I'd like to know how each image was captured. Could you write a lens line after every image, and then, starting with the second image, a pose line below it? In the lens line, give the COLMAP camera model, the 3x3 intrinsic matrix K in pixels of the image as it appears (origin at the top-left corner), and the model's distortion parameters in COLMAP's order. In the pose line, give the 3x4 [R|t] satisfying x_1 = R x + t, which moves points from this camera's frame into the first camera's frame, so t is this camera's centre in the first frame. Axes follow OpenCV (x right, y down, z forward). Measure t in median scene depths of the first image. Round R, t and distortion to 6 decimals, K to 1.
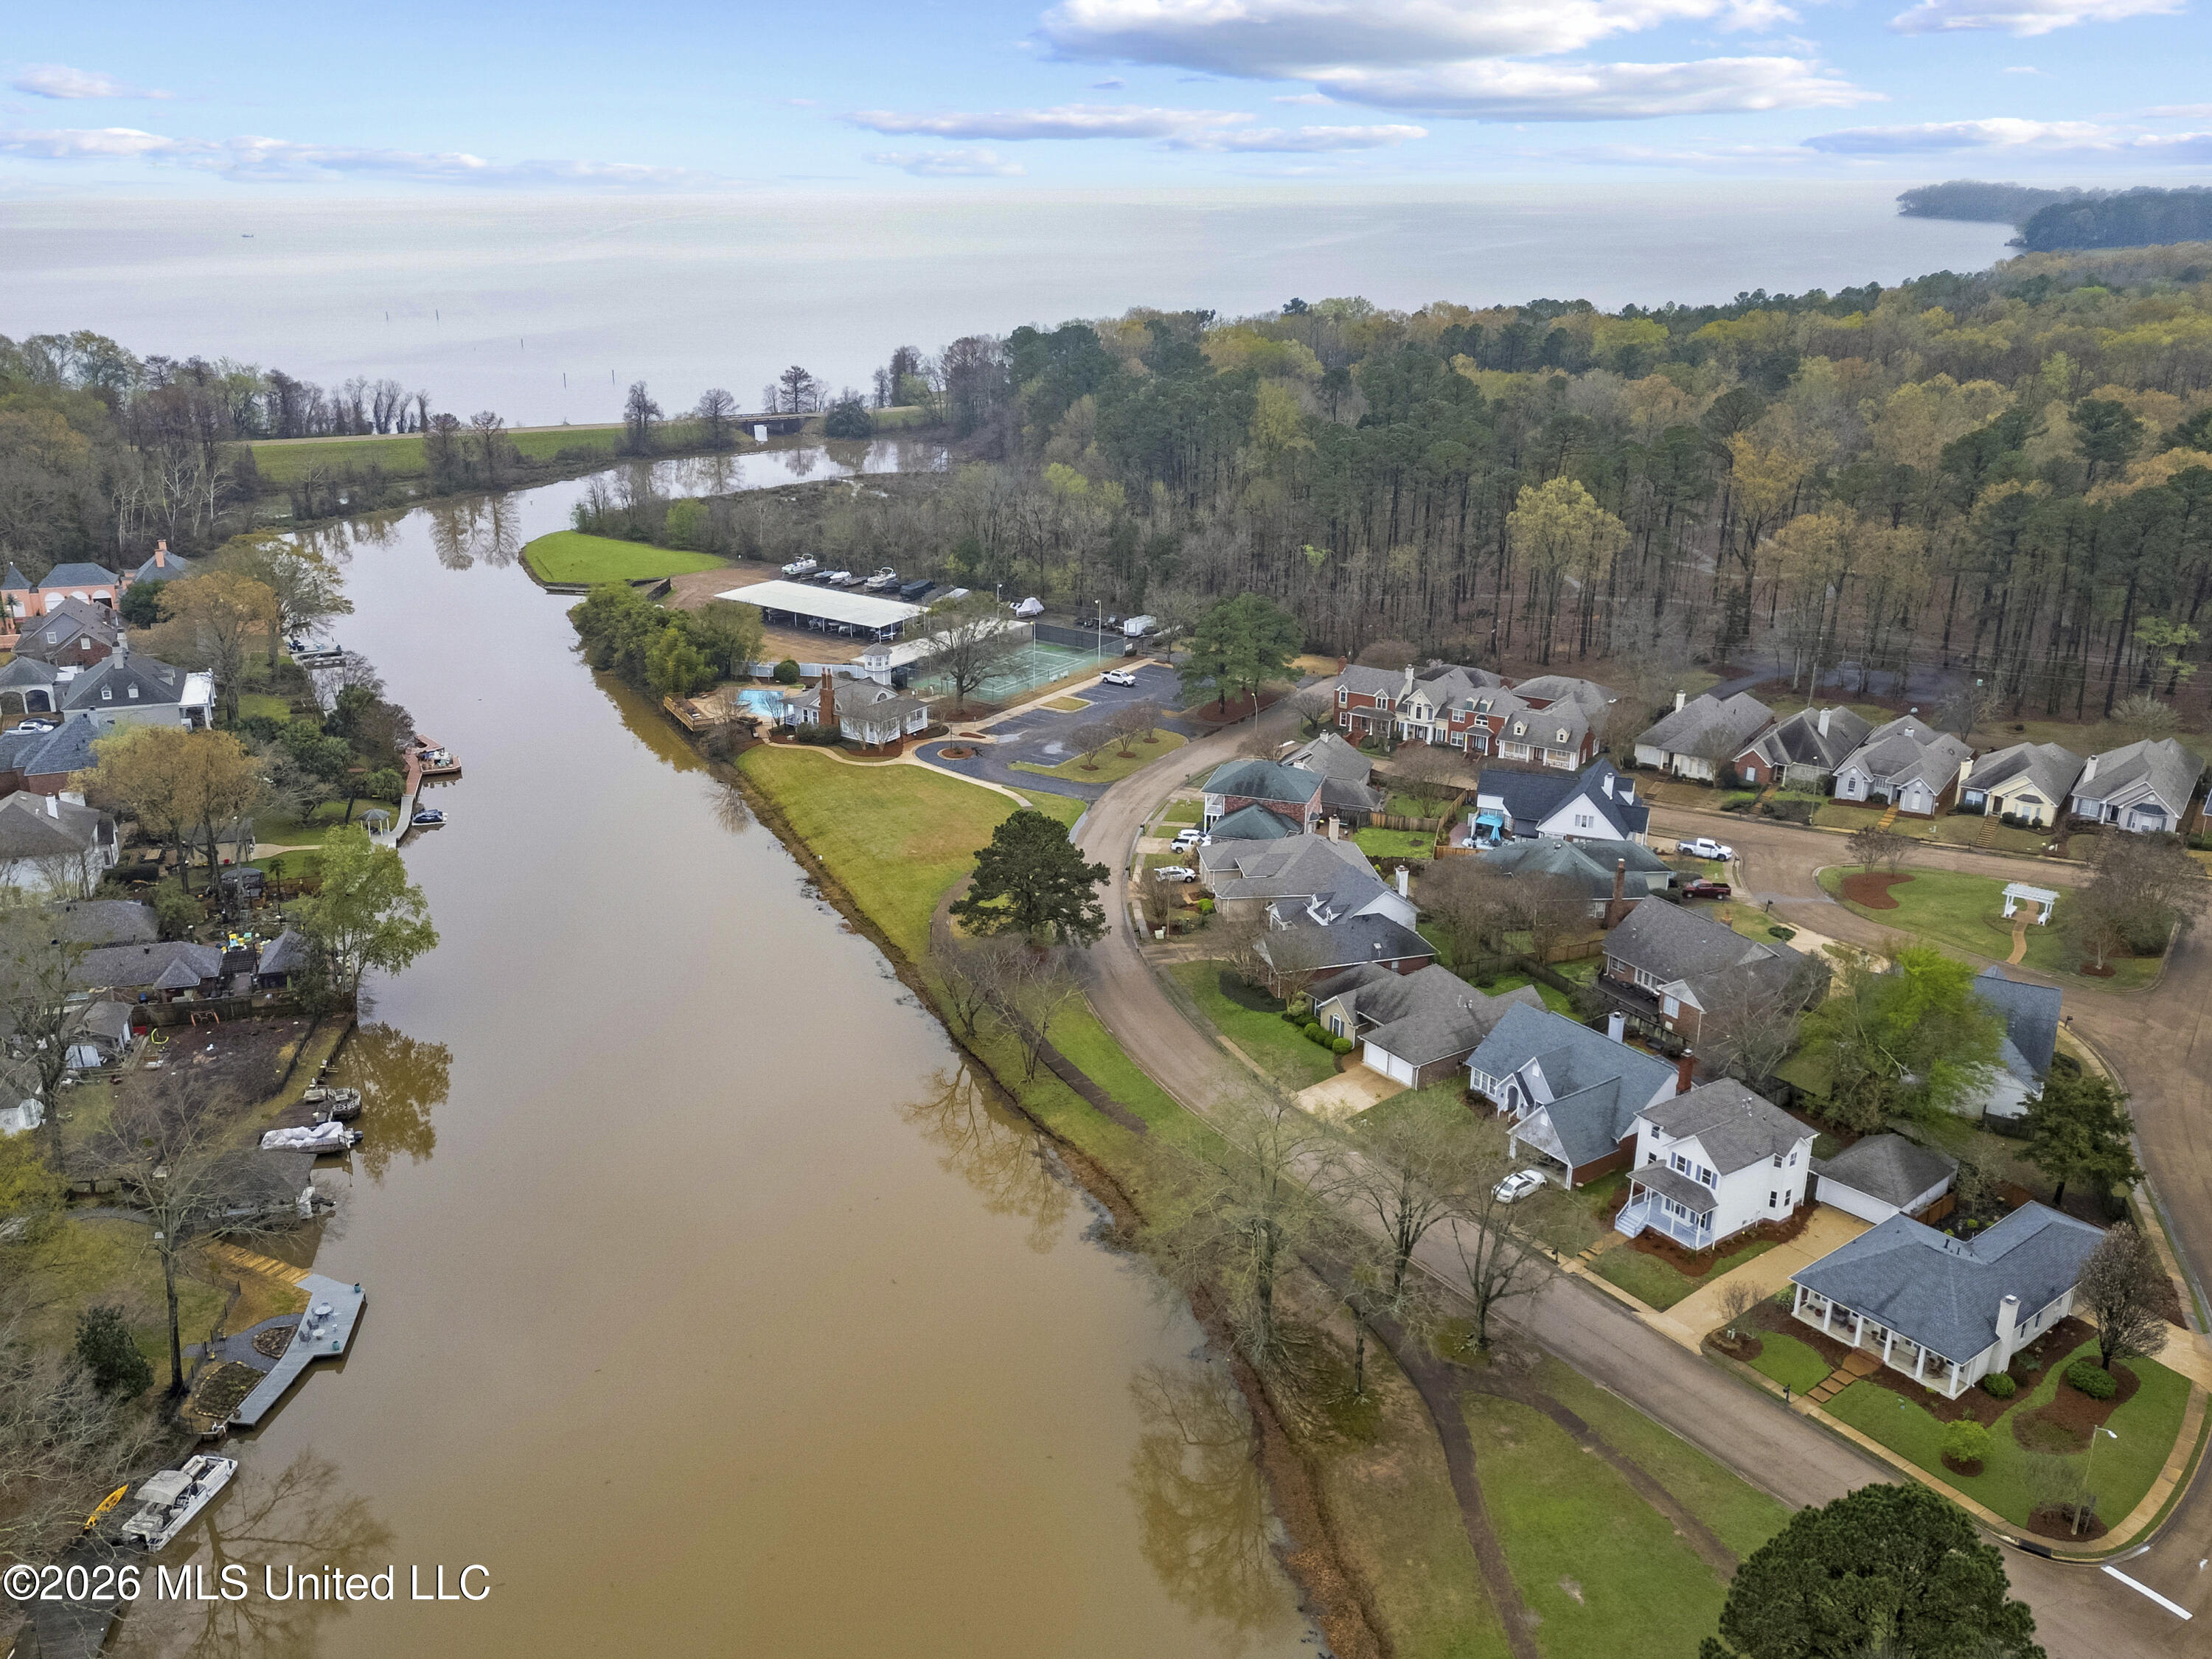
lens RADIAL K [[1866.2, 0, 1106.0], [0, 1866.2, 829.5], [0, 0, 1]] dist [0.073812, -0.099192]
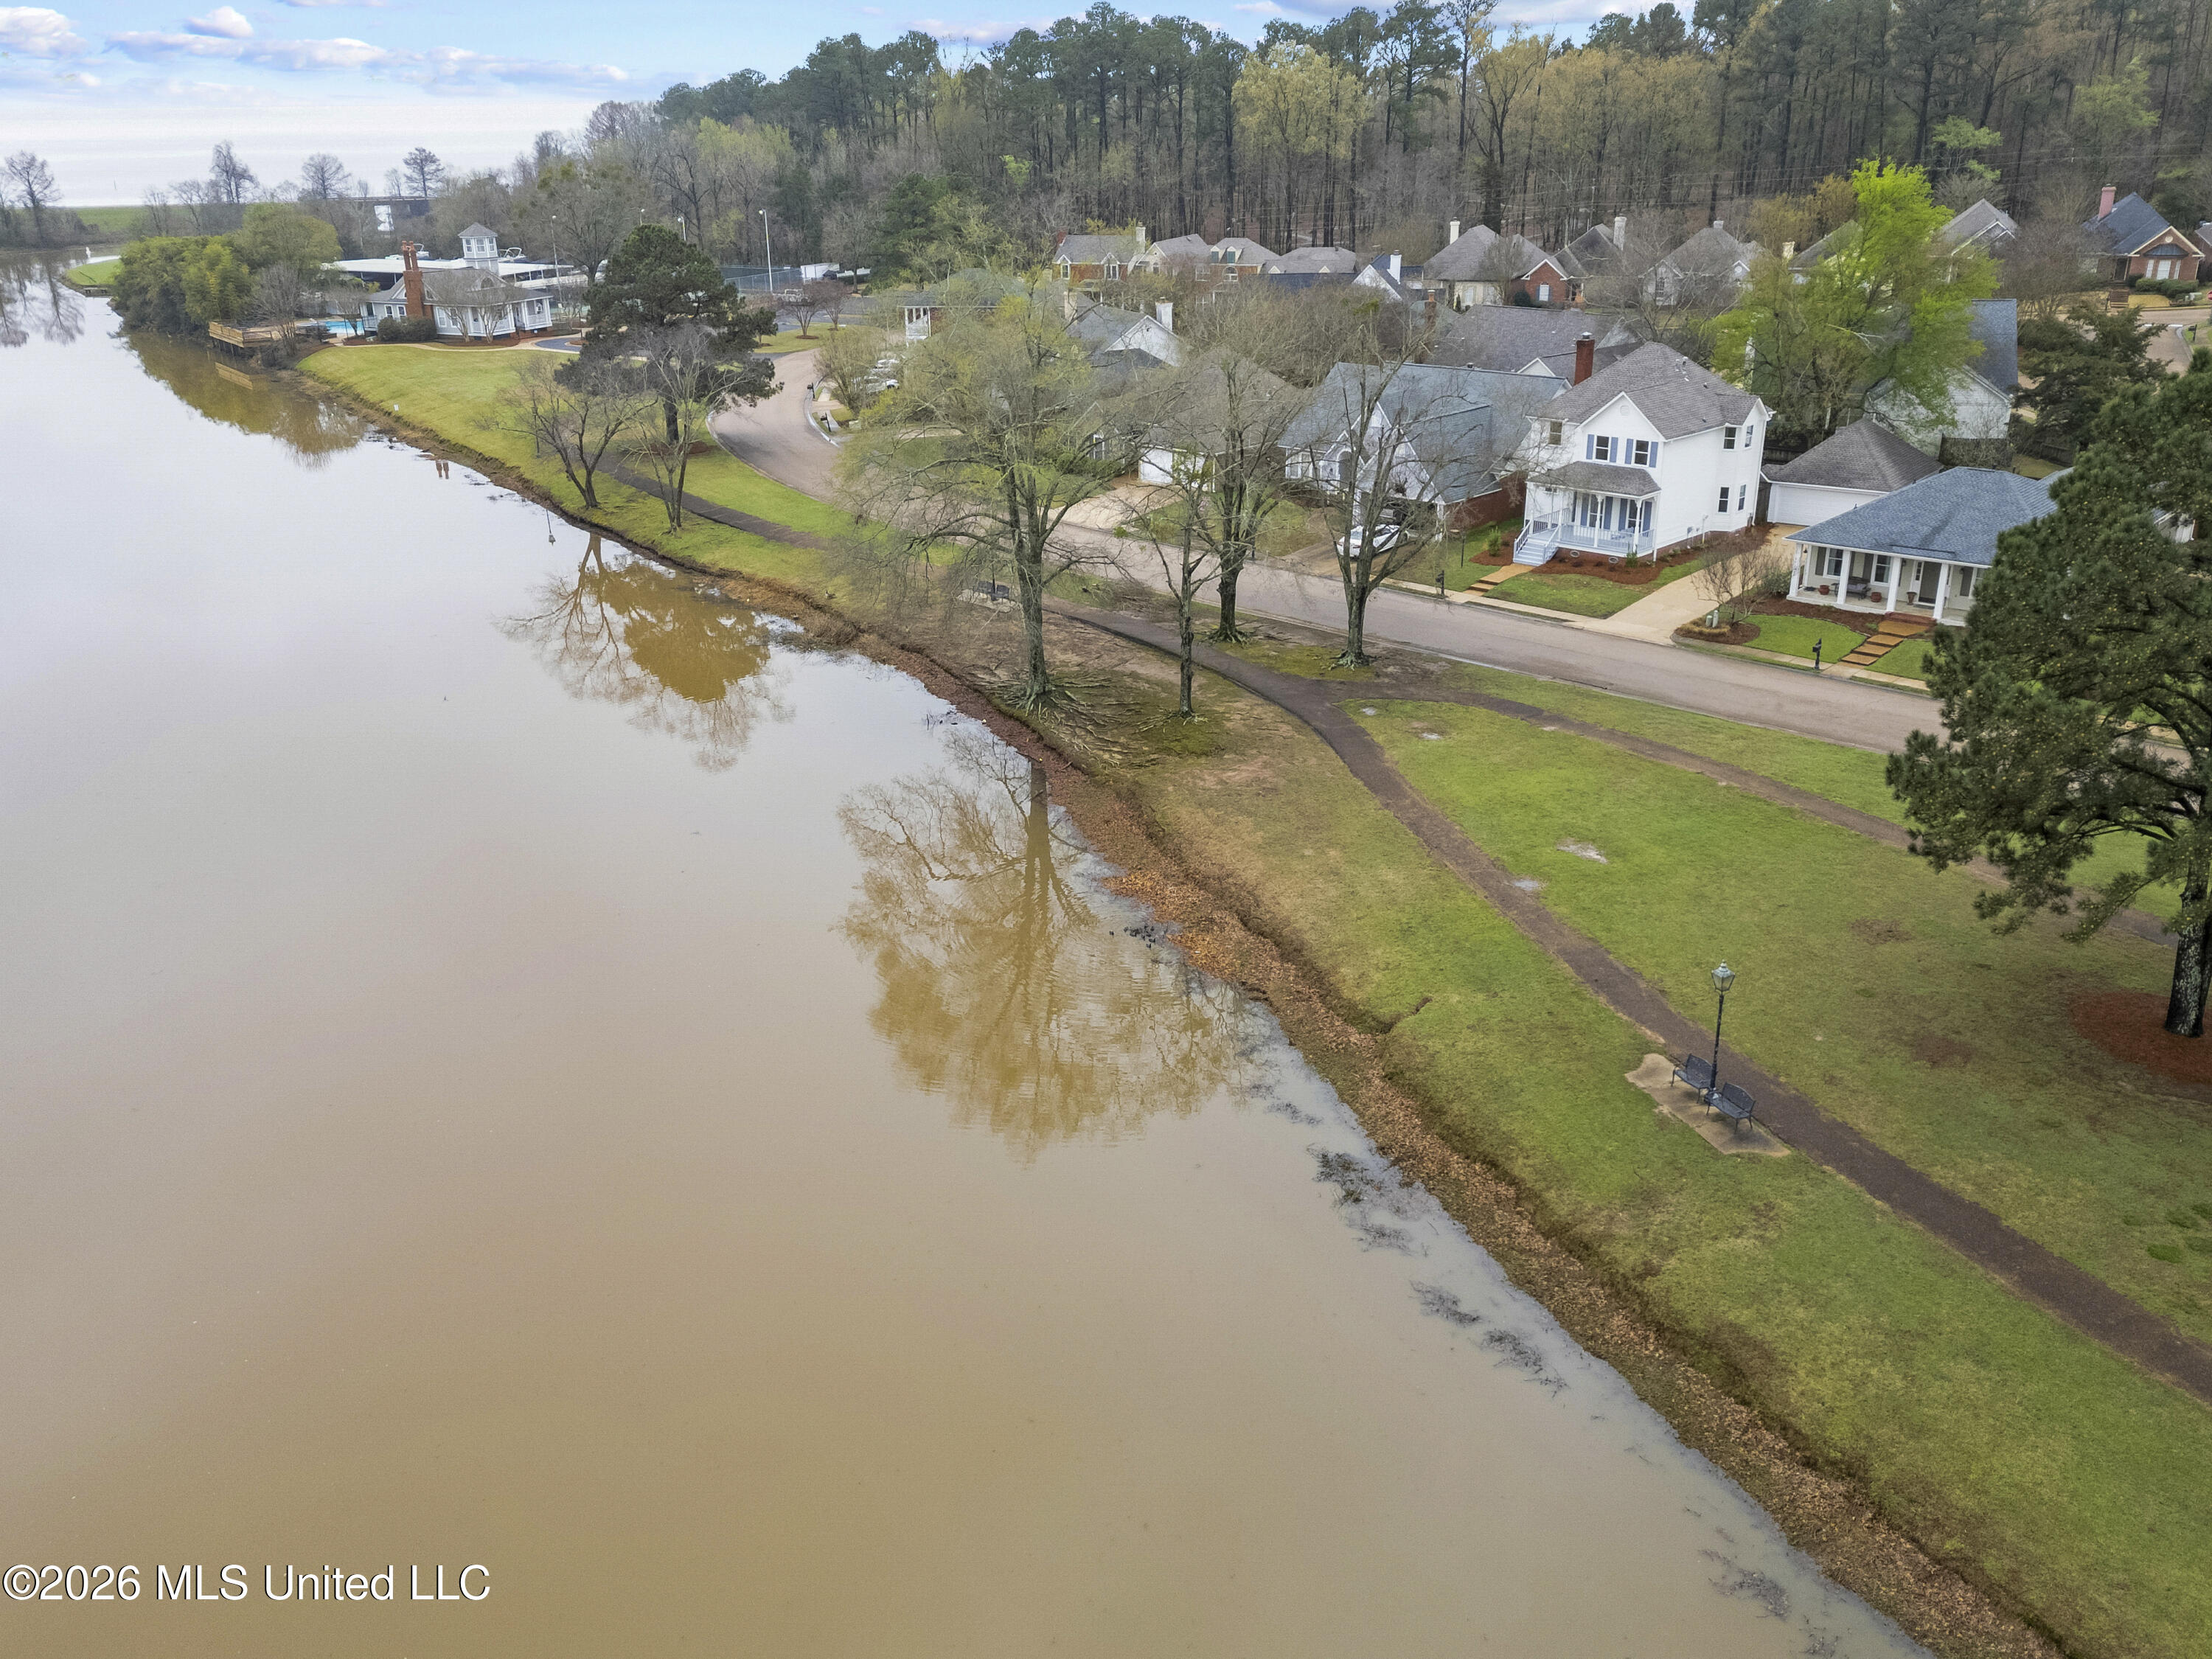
lens RADIAL K [[1794.0, 0, 1107.9], [0, 1794.0, 839.8], [0, 0, 1]] dist [0.060100, -0.064650]
pose [[0.985694, -0.085052, 0.145509, 0.013123], [0.079896, 0.995963, 0.040929, 0.272340], [-0.148403, -0.028717, 0.988510, 0.346256]]
